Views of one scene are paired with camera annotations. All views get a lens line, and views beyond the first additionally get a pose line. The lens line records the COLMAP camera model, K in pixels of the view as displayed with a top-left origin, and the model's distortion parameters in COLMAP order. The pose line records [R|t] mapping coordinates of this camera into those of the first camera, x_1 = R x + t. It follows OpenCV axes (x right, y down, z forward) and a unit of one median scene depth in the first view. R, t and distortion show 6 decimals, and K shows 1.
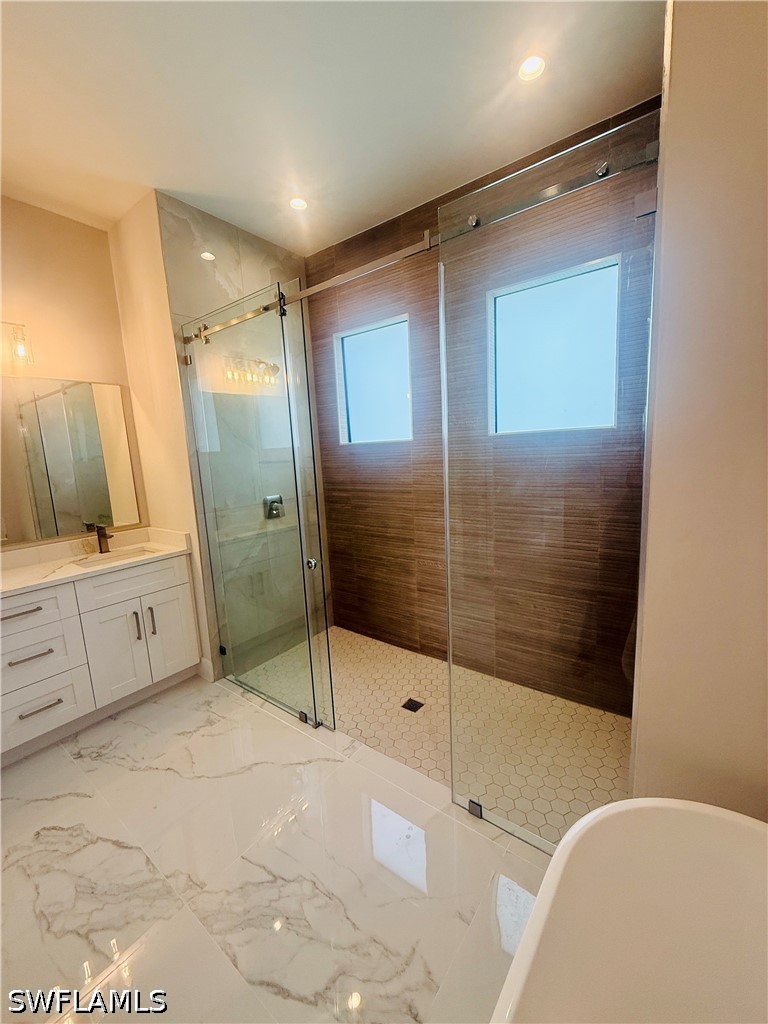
lens RADIAL K [[409.6, 0, 383.6], [0, 409.6, 508.3], [0, 0, 1]] dist [0.000569, -0.000093]
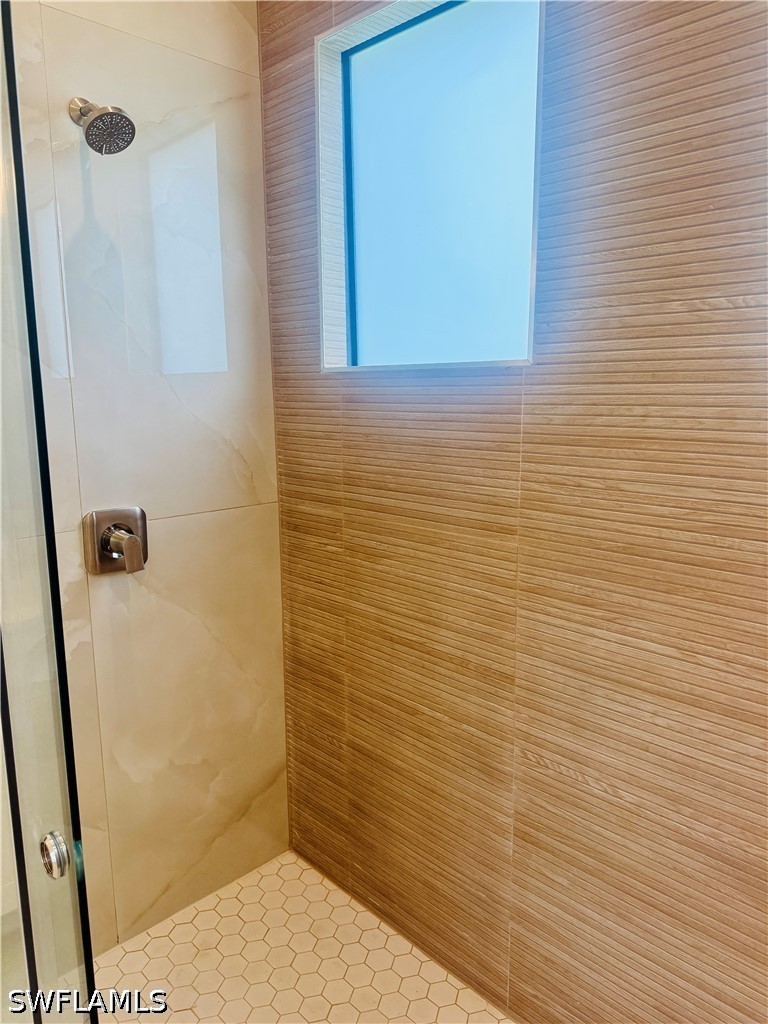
lens RADIAL K [[722.9, 0, 384.0], [0, 722.9, 512.0], [0, 0, 1]] dist [0.023934, -0.004529]
pose [[0.987807, 0.069313, -0.139406, 0.043421], [-0.065057, 0.997272, 0.034865, -0.064887], [0.141442, -0.025371, 0.989621, 0.429052]]
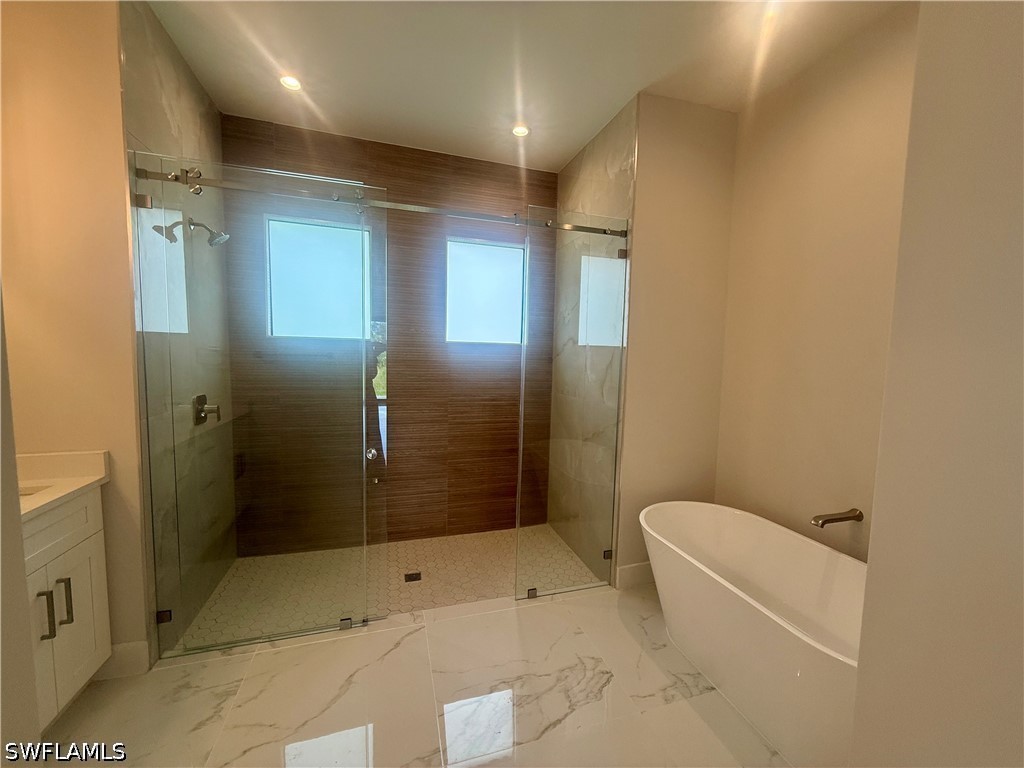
lens RADIAL K [[409.6, 0, 512.0], [0, 409.6, 384.0], [0, 0, 1]] dist [0.000569, -0.000093]
pose [[0.575207, 0.001809, 0.818006, -0.574074], [0.066391, 0.996595, -0.048889, 0.025354], [-0.815309, 0.082430, 0.573129, 0.081291]]
